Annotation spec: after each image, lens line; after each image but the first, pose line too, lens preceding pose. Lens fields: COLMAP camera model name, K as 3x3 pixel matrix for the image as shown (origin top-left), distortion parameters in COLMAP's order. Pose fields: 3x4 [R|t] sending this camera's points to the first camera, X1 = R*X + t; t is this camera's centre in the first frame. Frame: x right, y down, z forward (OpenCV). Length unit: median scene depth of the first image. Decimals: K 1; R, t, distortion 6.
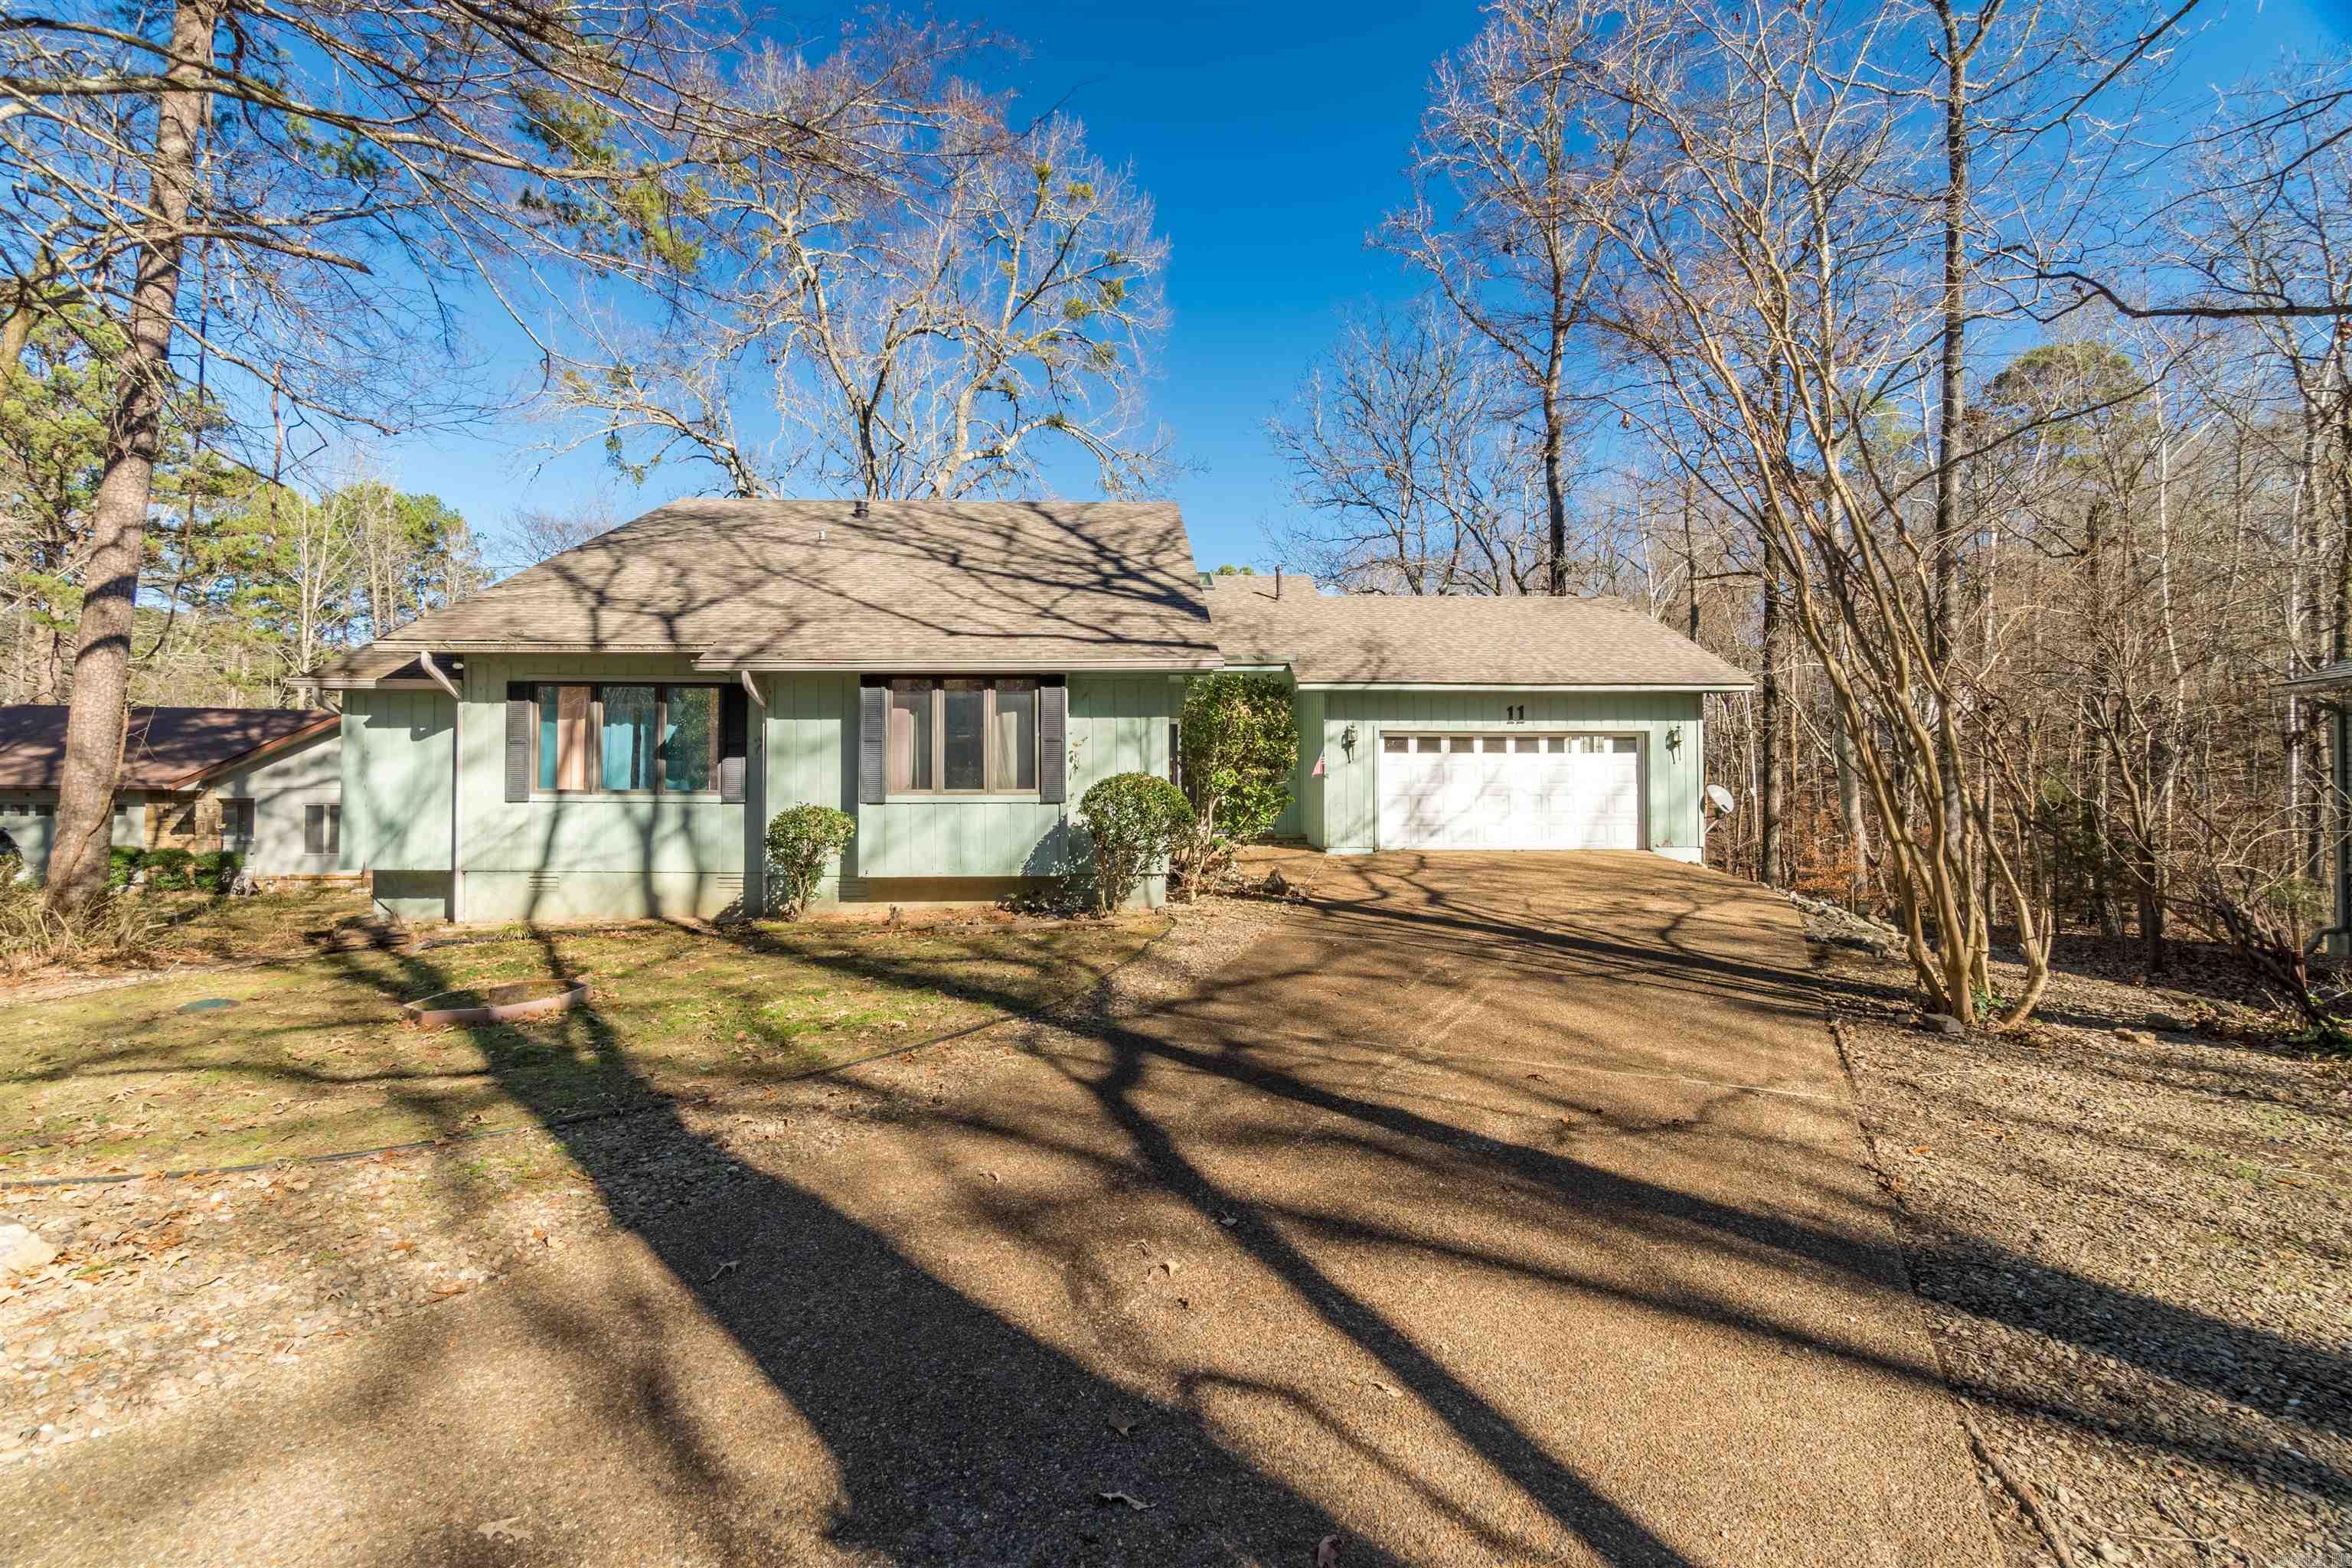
lens RADIAL K [[1037.2, 0, 1205.0], [0, 1037.2, 740.3], [0, 0, 1]] dist [0.001700, 0.000707]
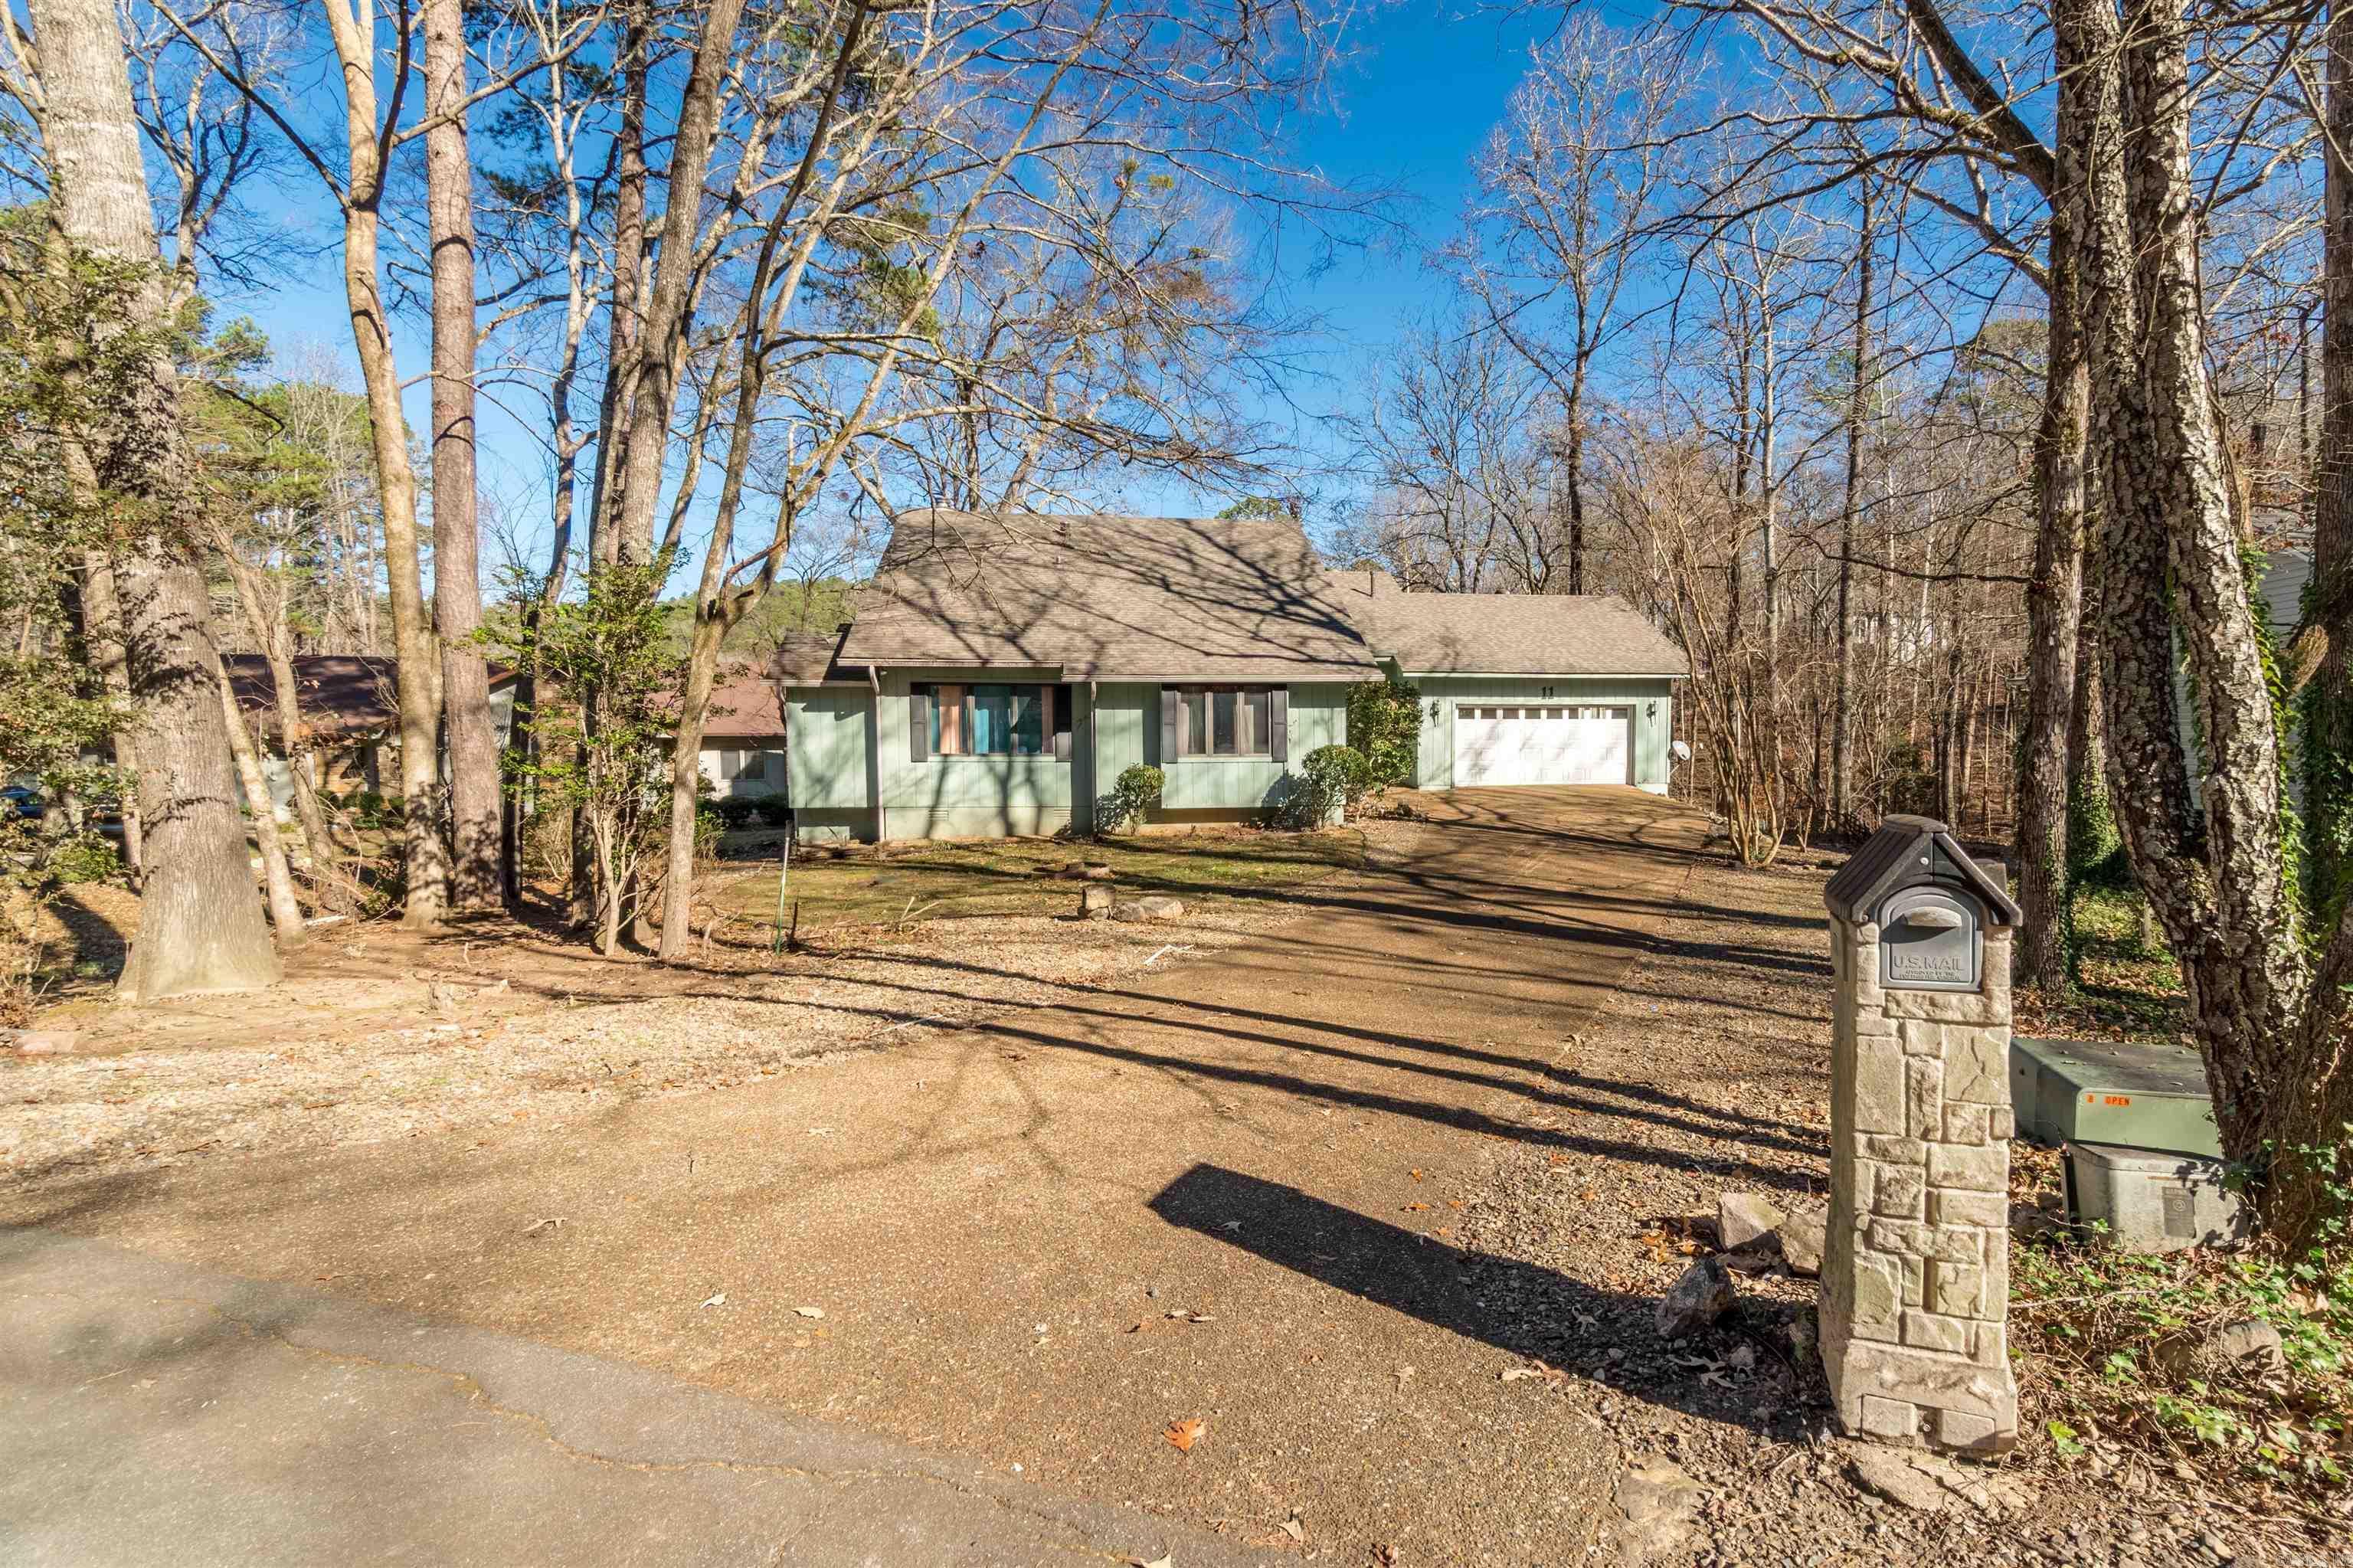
lens RADIAL K [[1205.9, 0, 1339.6], [0, 1205.9, 748.2], [0, 0, 1]] dist [0.003002, 0.001351]
pose [[0.990081, -0.003668, 0.140449, -0.291114], [-0.007571, 0.996813, 0.079409, -0.103545], [-0.140292, -0.079685, 0.986898, -0.810763]]
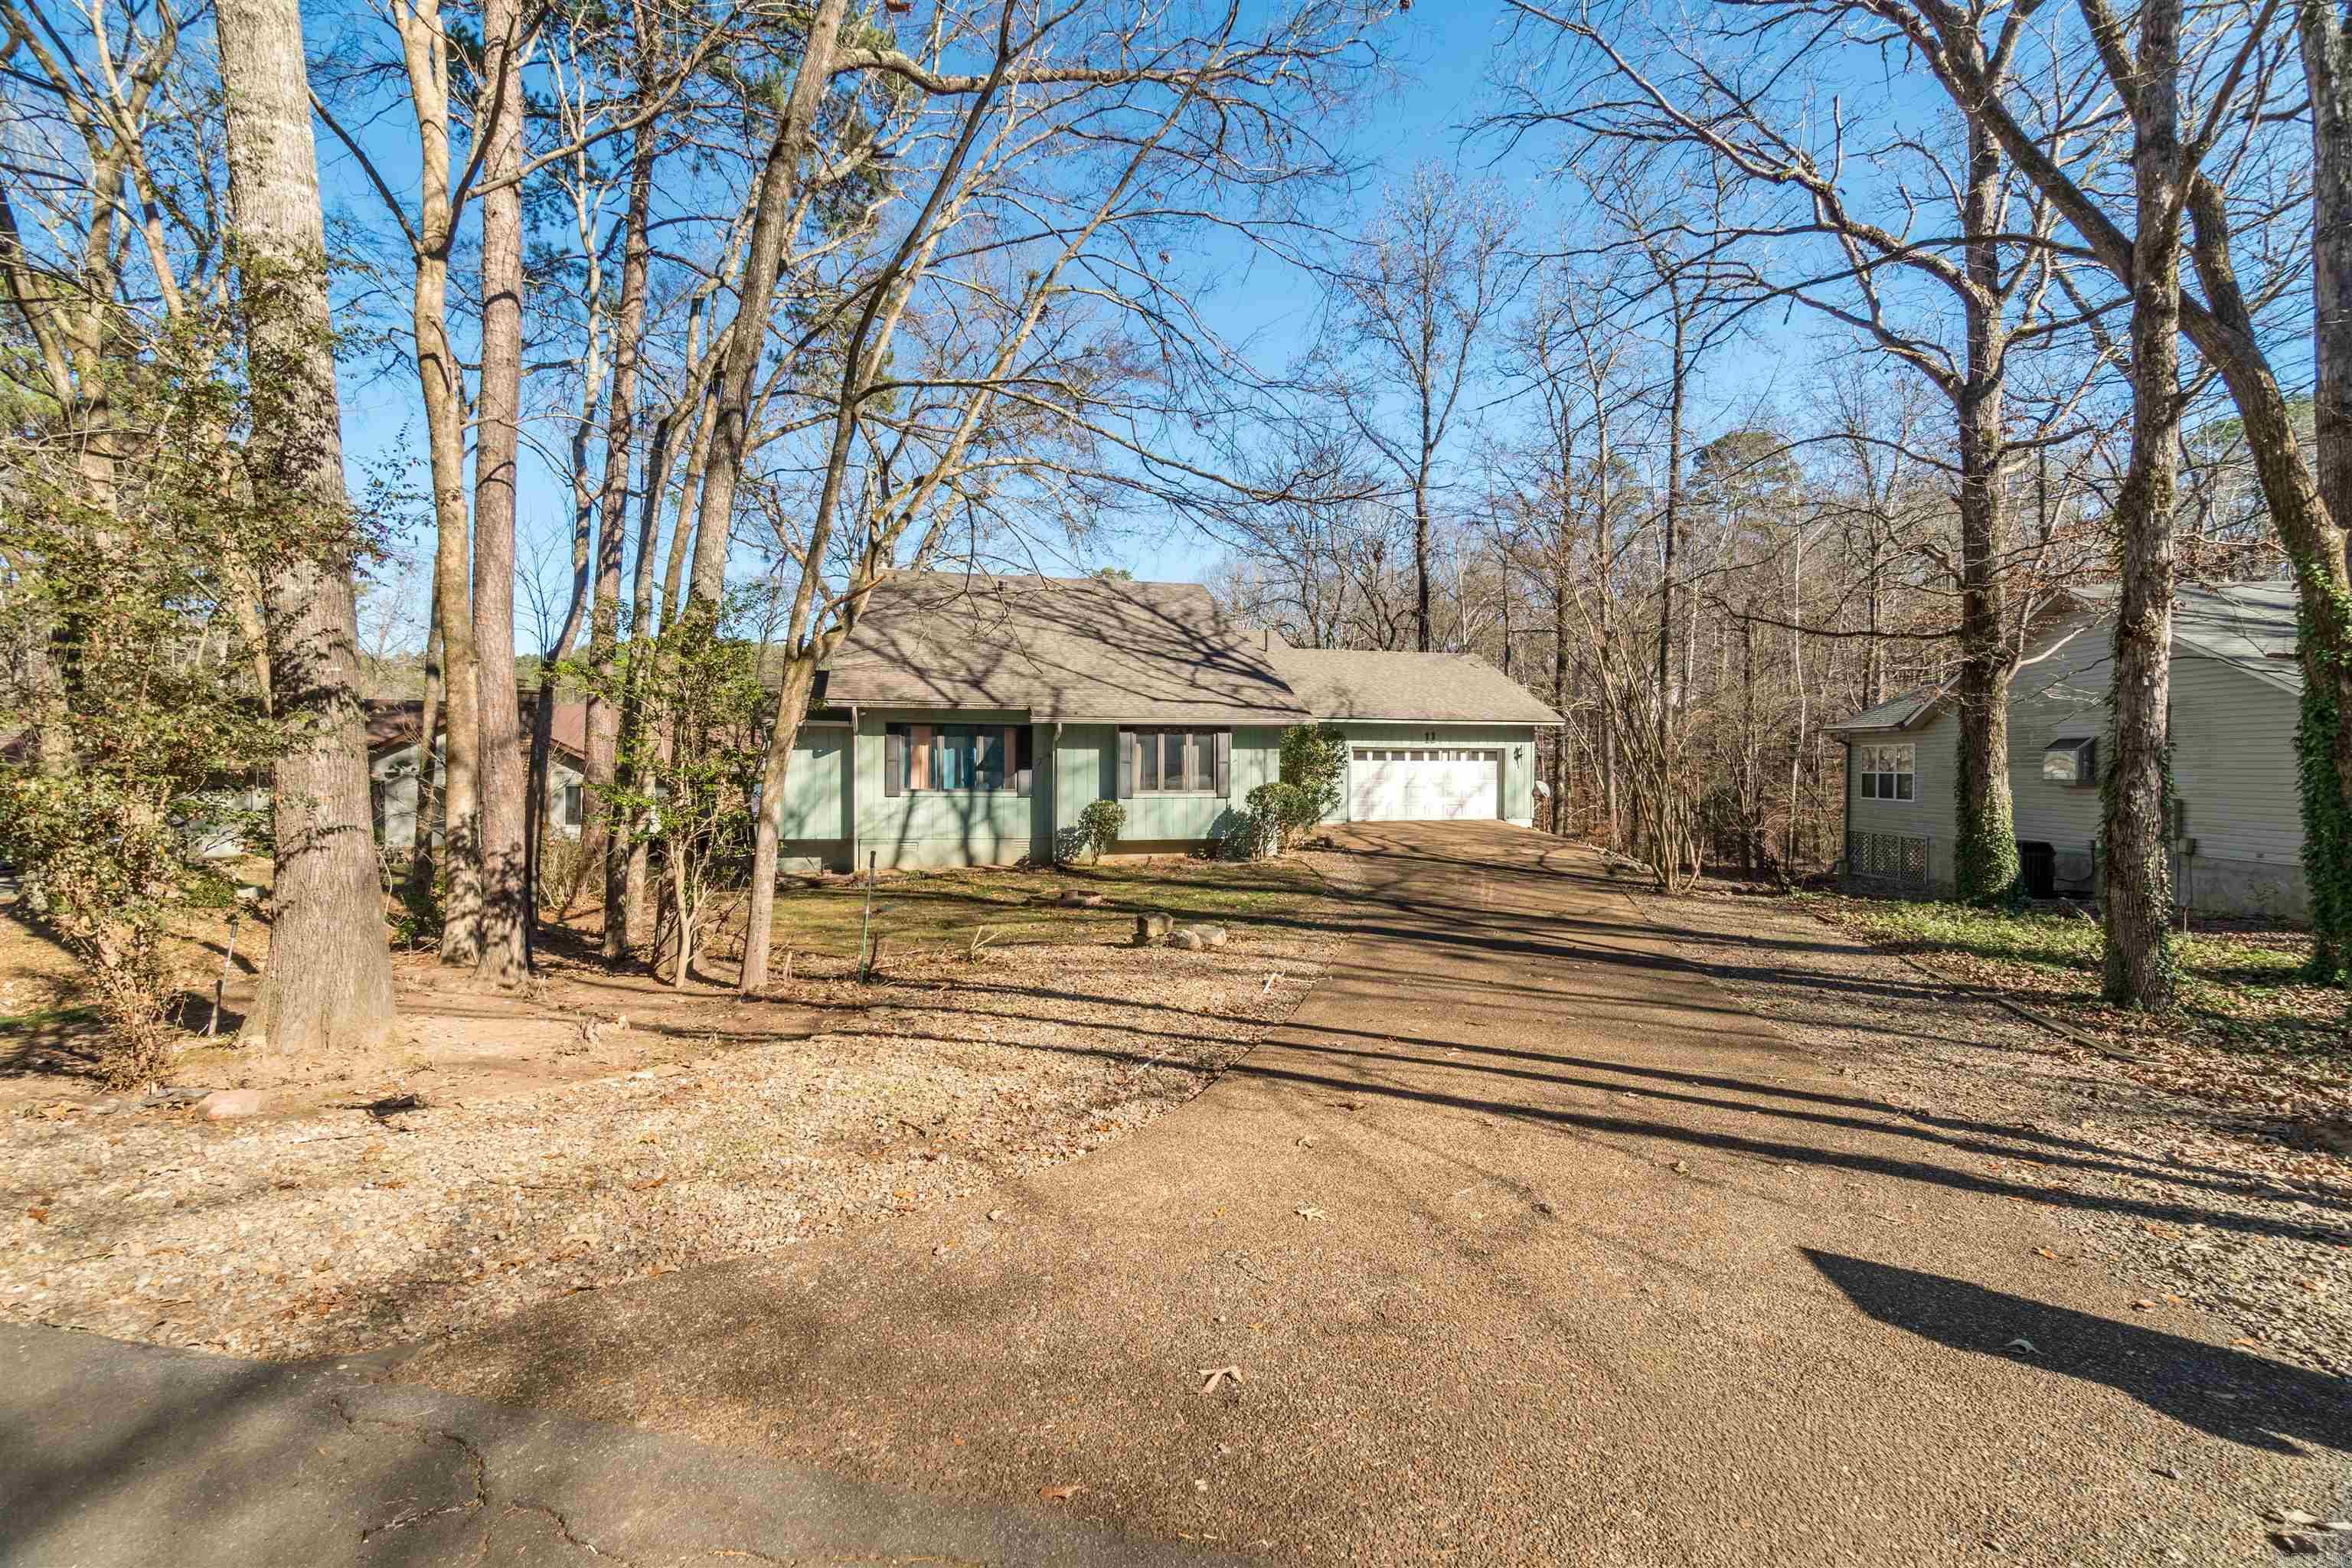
lens RADIAL K [[1037.2, 0, 1205.0], [0, 1037.2, 740.3], [0, 0, 1]] dist [0.001700, 0.000707]
pose [[0.979370, 0.008387, 0.201901, -0.490786], [-0.015073, 0.999387, 0.031604, -0.087413], [-0.201512, -0.033995, 0.978896, -0.682797]]
